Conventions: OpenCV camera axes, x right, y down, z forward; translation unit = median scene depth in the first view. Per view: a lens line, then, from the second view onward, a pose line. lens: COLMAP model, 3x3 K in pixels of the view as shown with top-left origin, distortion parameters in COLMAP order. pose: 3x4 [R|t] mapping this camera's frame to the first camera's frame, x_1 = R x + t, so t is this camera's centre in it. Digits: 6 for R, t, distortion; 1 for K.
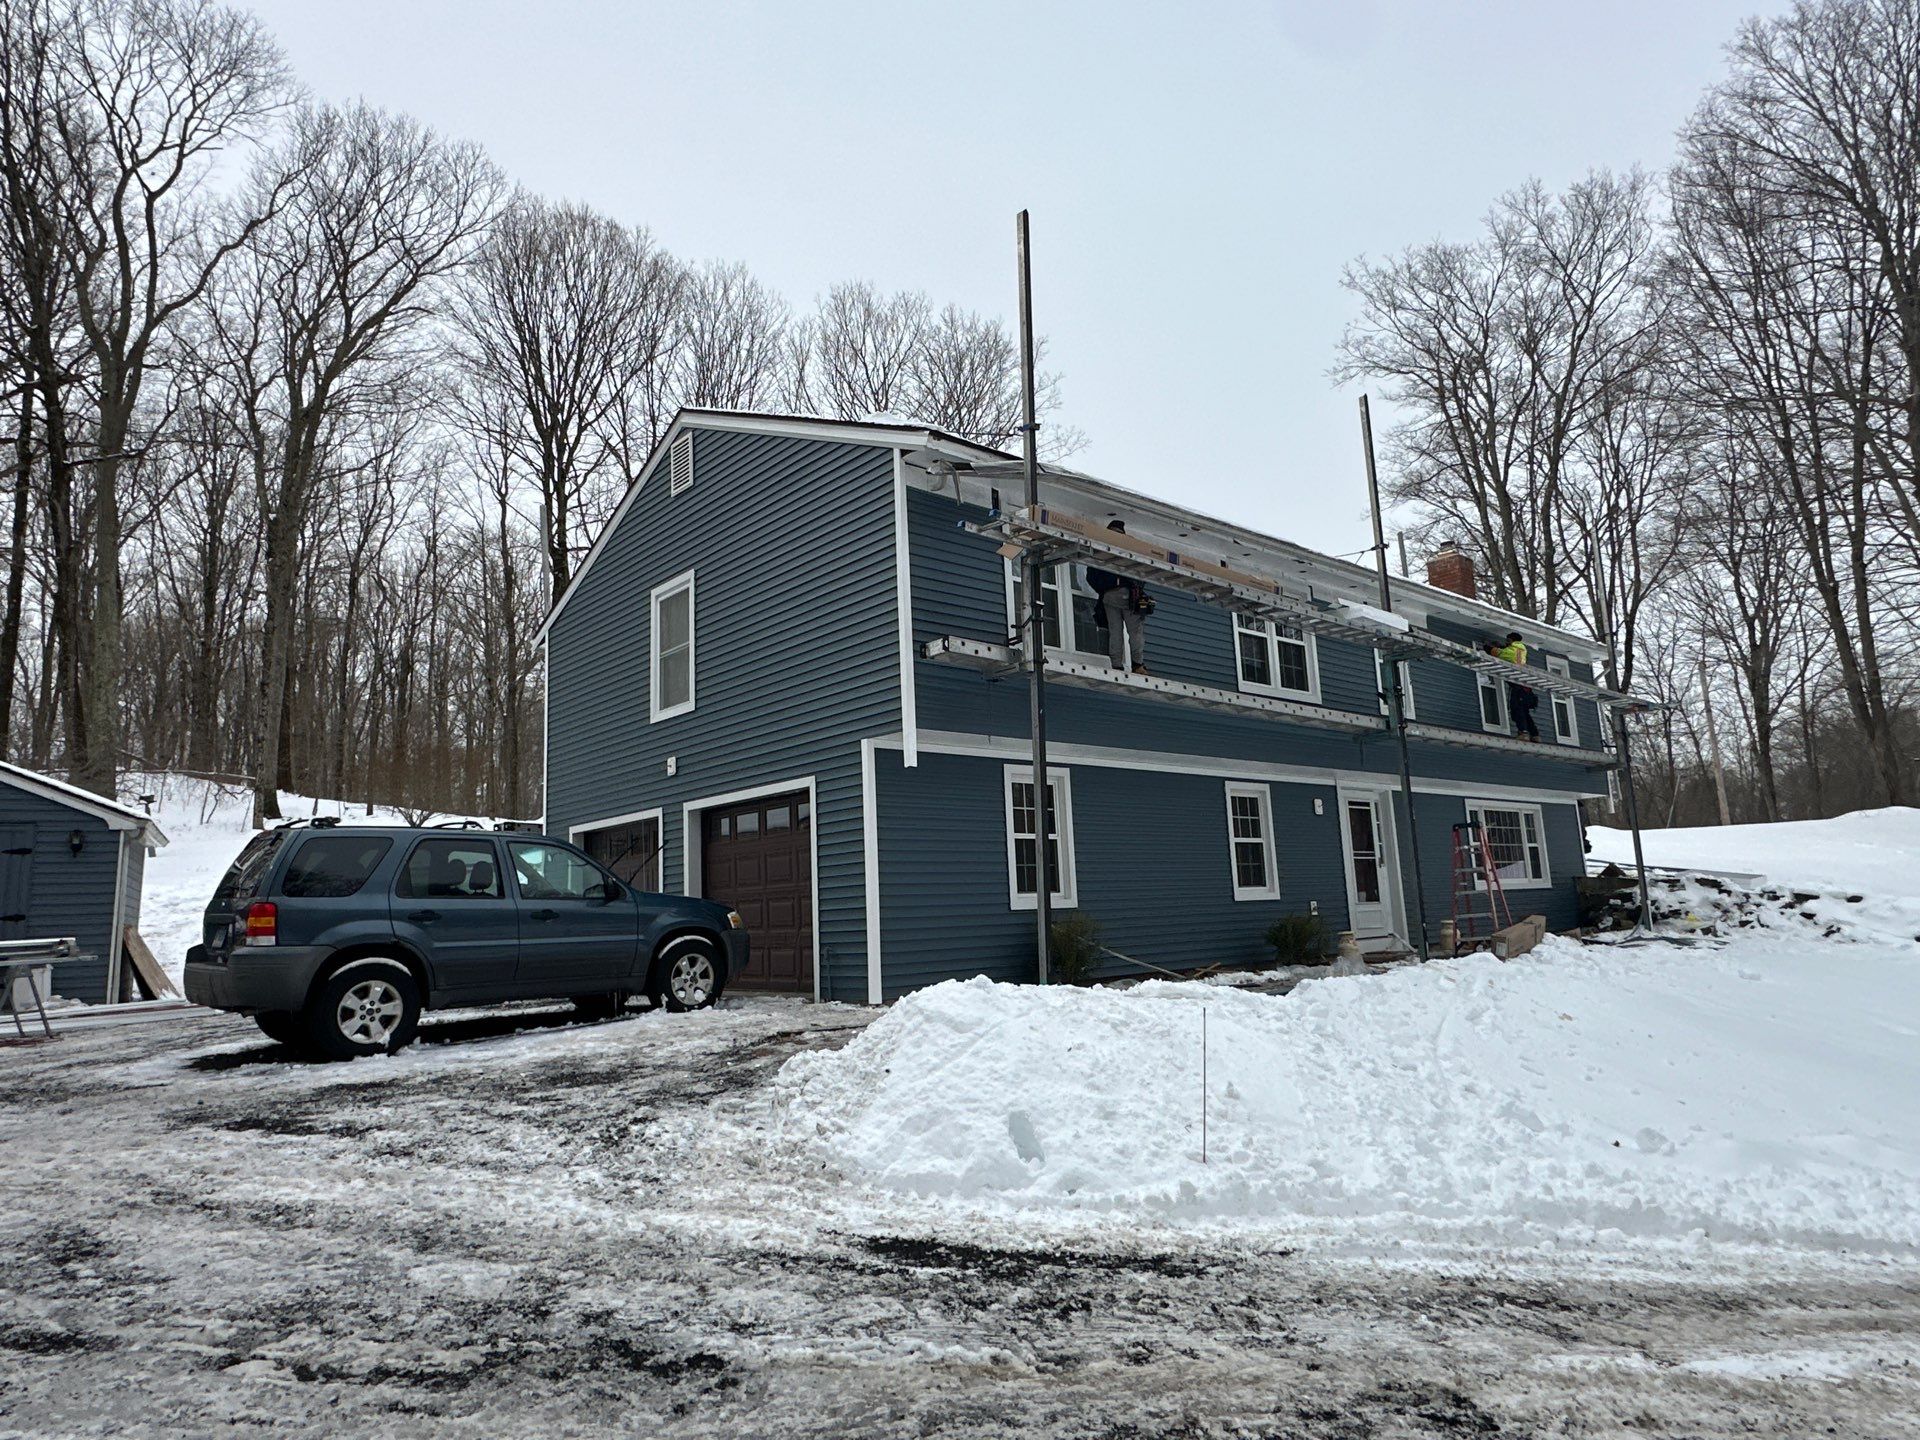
lens RADIAL K [[1160.6, 0, 956.2], [0, 1160.6, 724.0], [0, 0, 1]] dist [-0.007759, 0.006625]
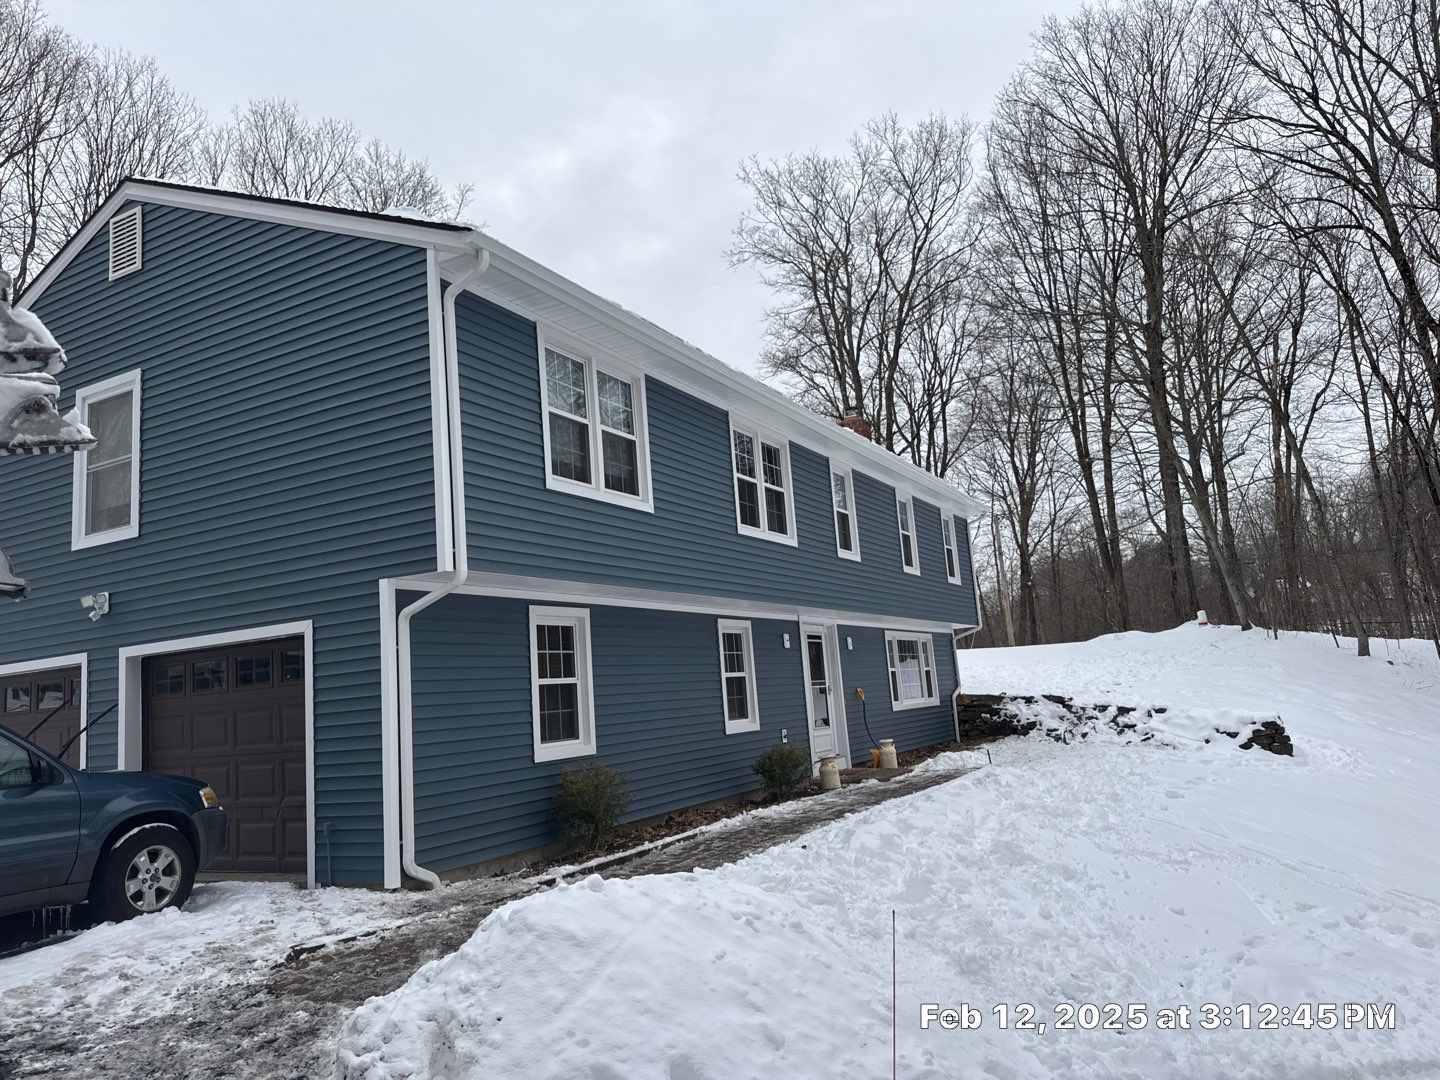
lens RADIAL K [[1014.0, 0, 723.6], [0, 1014.0, 553.2], [0, 0, 1]] dist [0.061971, -0.066451]
pose [[0.937869, 0.023071, 0.346221, -0.032527], [-0.023706, 0.999716, -0.002400, -0.003296], [-0.346178, -0.005957, 0.938150, 0.058844]]
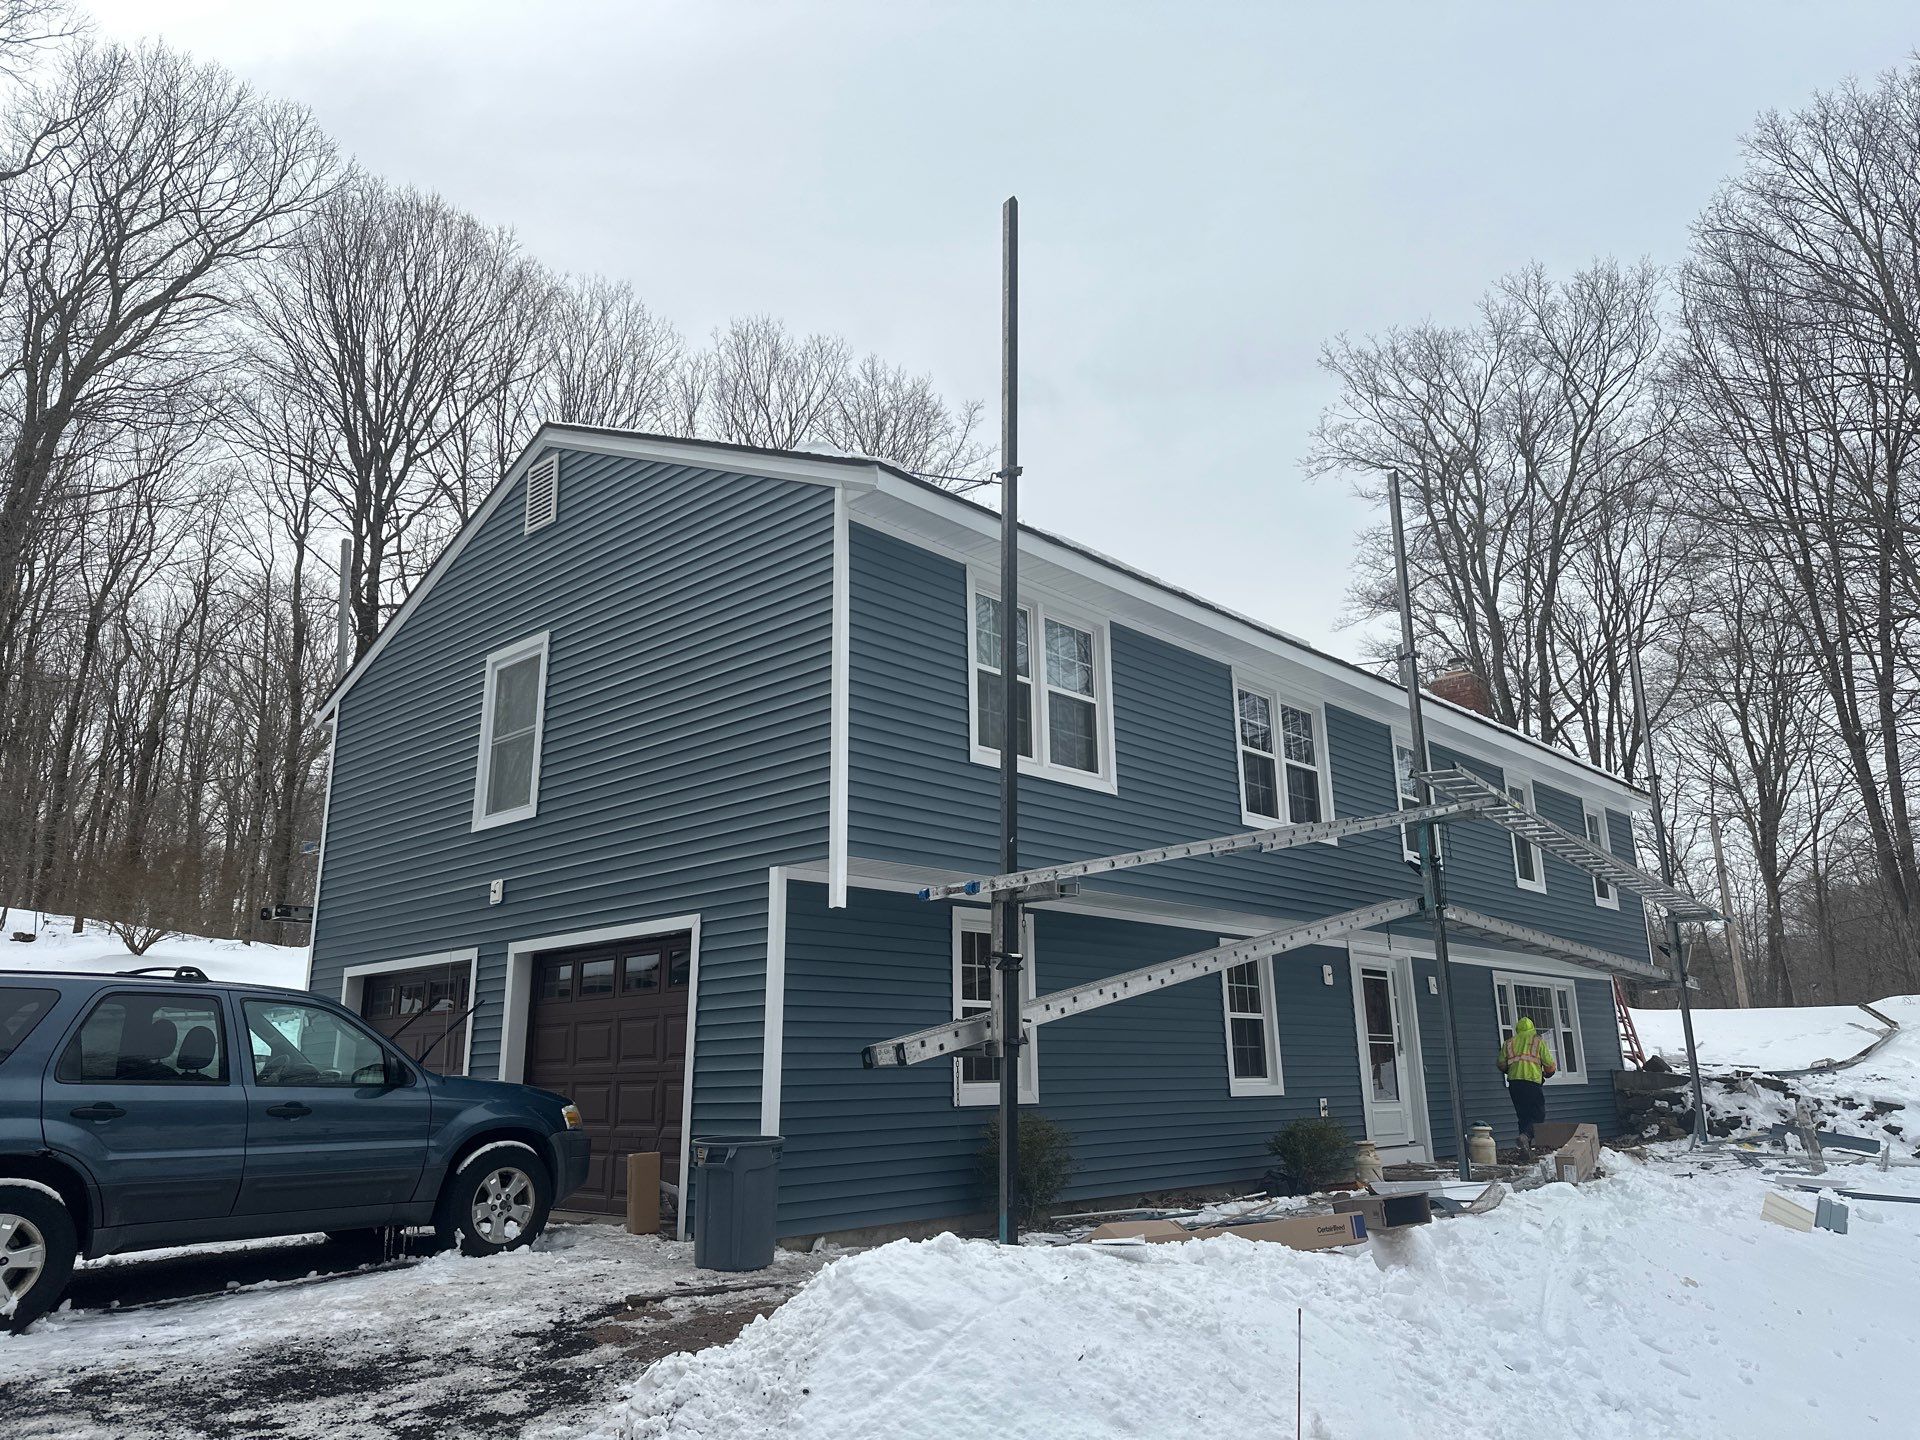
lens RADIAL K [[1352.0, 0, 975.2], [0, 1352.0, 713.1], [0, 0, 1]] dist [0.061971, -0.066451]
pose [[0.994201, 0.053980, 0.093013, -0.010986], [-0.044529, 0.993904, -0.100855, -0.001147], [-0.097890, 0.096129, 0.990544, 0.037454]]
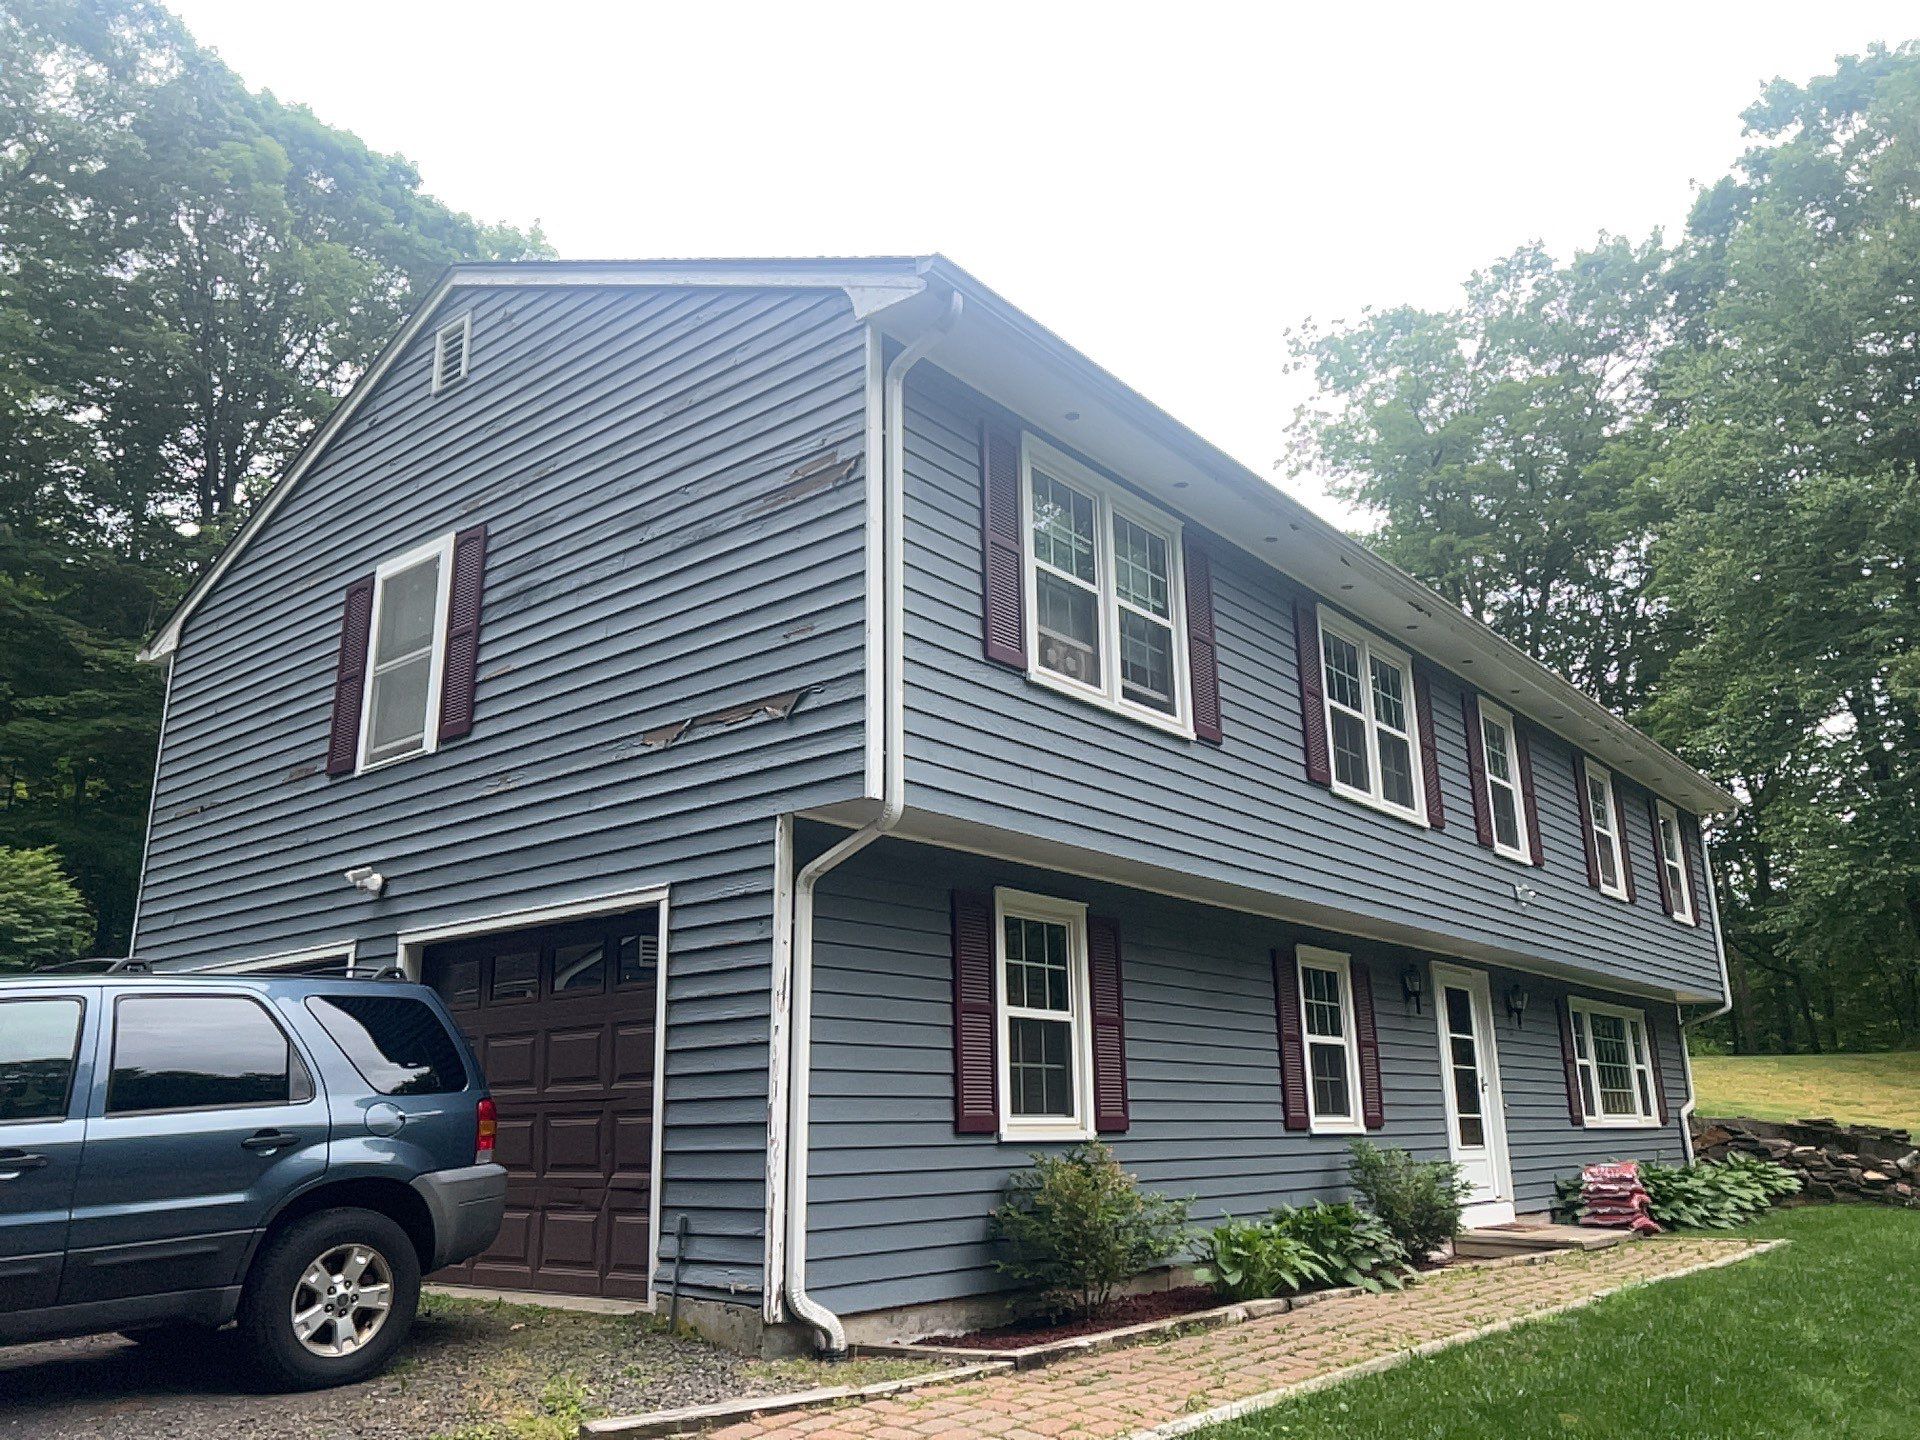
lens RADIAL K [[1456.2, 0, 956.2], [0, 1456.2, 732.0], [0, 0, 1]] dist [0.010791, -0.006863]
pose [[0.987308, 0.068954, 0.143066, -0.028630], [-0.053106, 0.992313, -0.111783, 0.013855], [-0.149674, 0.102766, 0.983380, 0.099139]]
